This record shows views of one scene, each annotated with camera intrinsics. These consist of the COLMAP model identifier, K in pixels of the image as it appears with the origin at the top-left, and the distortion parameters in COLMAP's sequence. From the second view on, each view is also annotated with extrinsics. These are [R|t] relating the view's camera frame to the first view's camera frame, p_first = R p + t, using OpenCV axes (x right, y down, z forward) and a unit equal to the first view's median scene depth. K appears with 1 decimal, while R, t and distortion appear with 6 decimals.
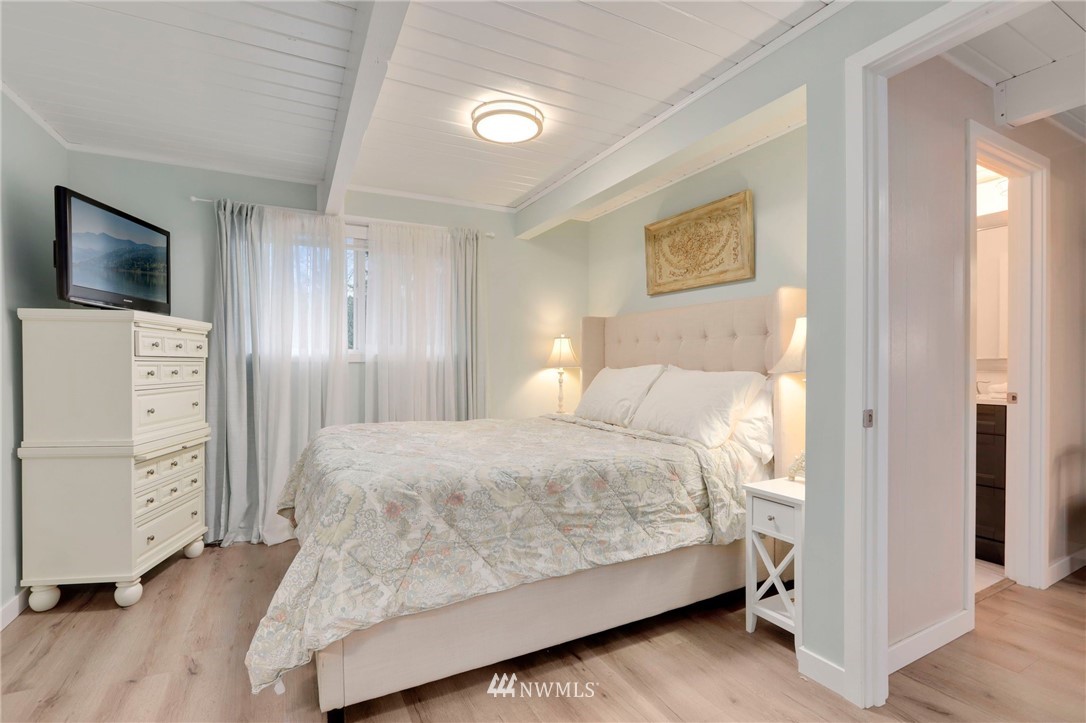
lens RADIAL K [[498.9, 0, 528.0], [0, 498.9, 359.0], [0, 0, 1]] dist [-0.038271, 0.009651]
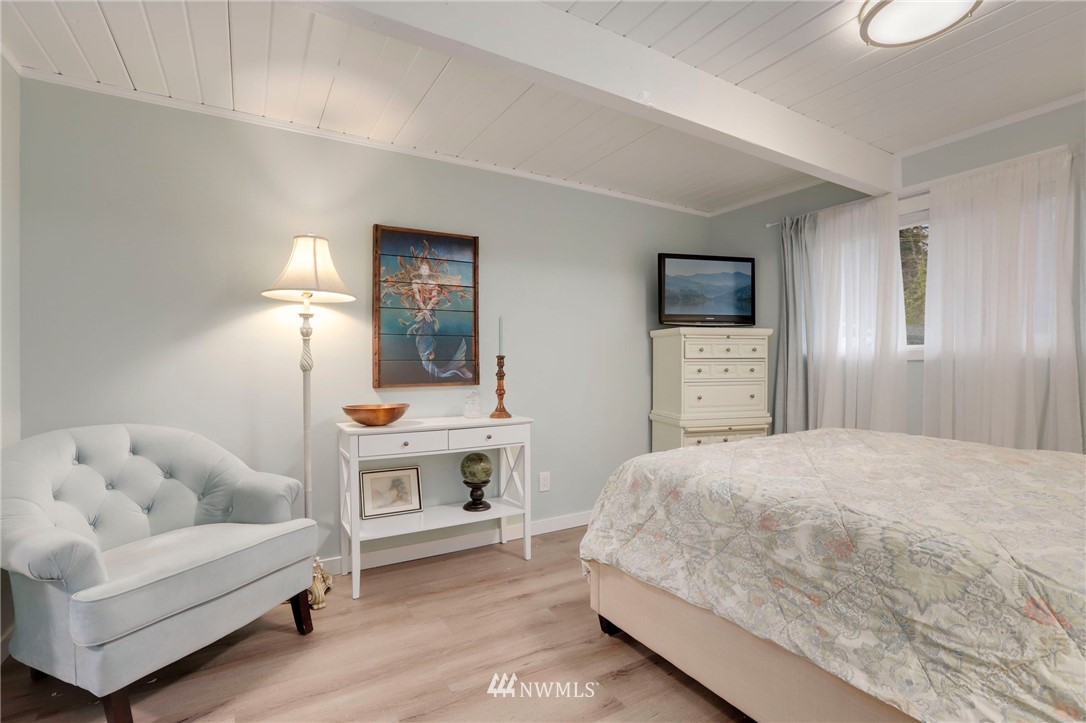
lens RADIAL K [[498.9, 0, 551.8], [0, 498.9, 369.4], [0, 0, 1]] dist [-0.038271, 0.009651]
pose [[0.083426, 0.007131, -0.996488, 0.729637], [0.013903, 0.999869, 0.008319, 0.010516], [0.996417, -0.014548, 0.083316, 0.566442]]
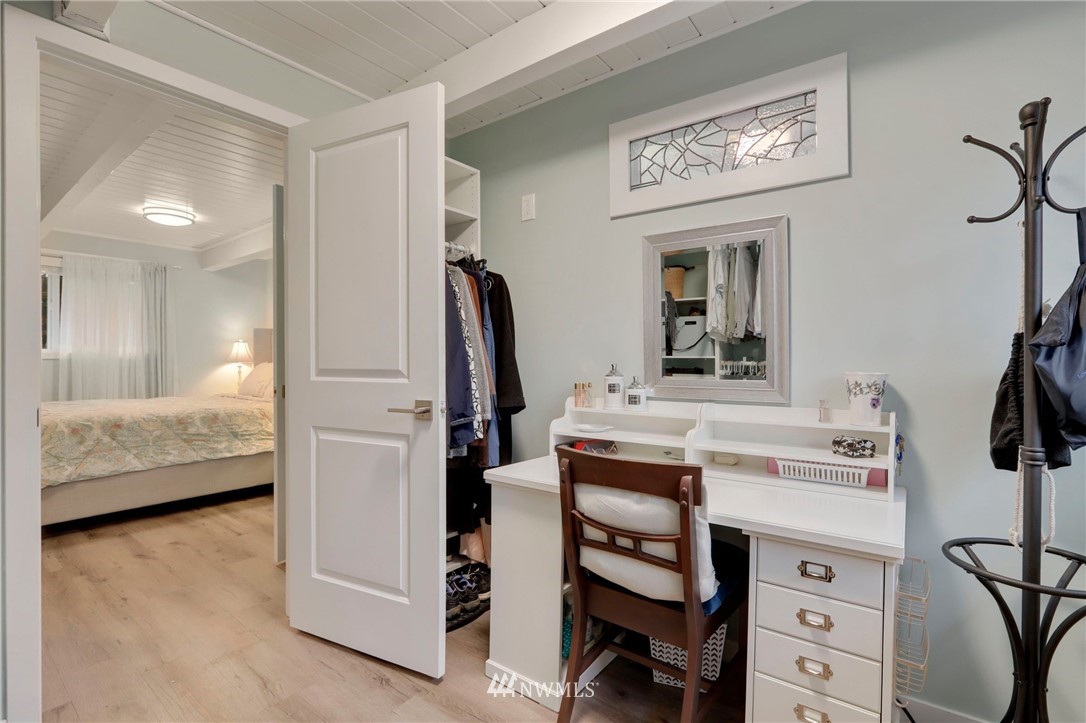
lens RADIAL K [[498.9, 0, 557.7], [0, 498.9, 357.8], [0, 0, 1]] dist [-0.038271, 0.009651]
pose [[0.887556, 0.002598, 0.460693, 0.452798], [-0.002315, 0.999997, -0.001181, 0.003192], [-0.460695, -0.000019, 0.887559, -1.334848]]
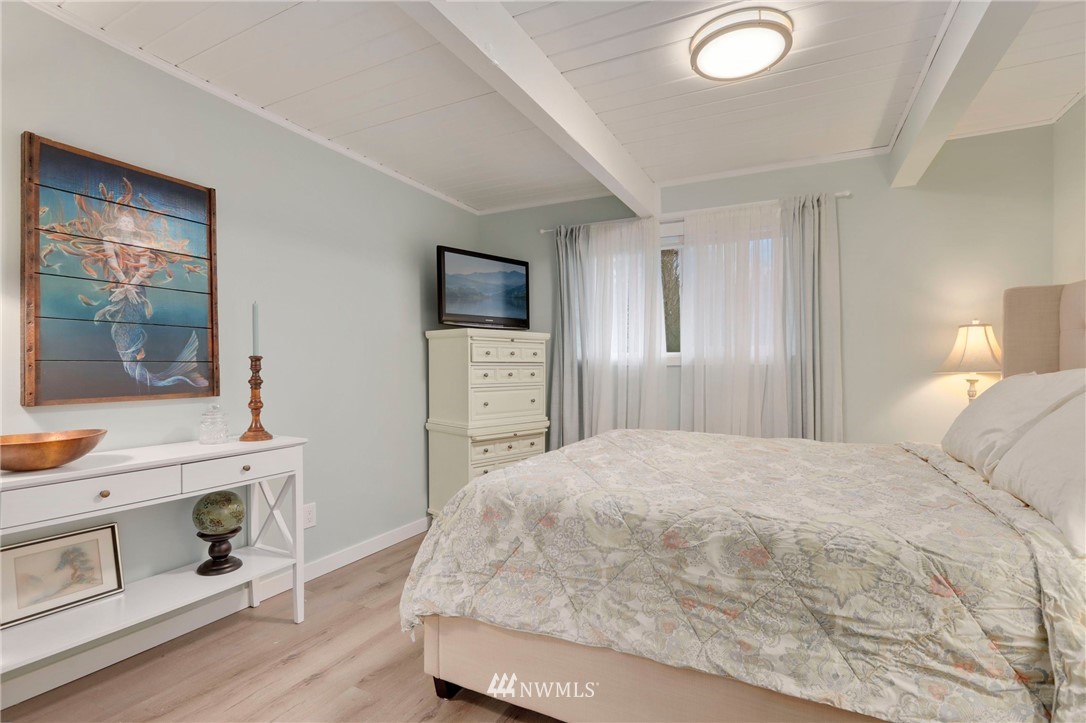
lens RADIAL K [[498.9, 0, 544.9], [0, 498.9, 376.5], [0, 0, 1]] dist [-0.038271, 0.009651]
pose [[0.597748, 0.013568, -0.801569, 0.476743], [0.008430, 0.999695, 0.023208, 0.004760], [0.801640, -0.020629, 0.597452, 0.402041]]
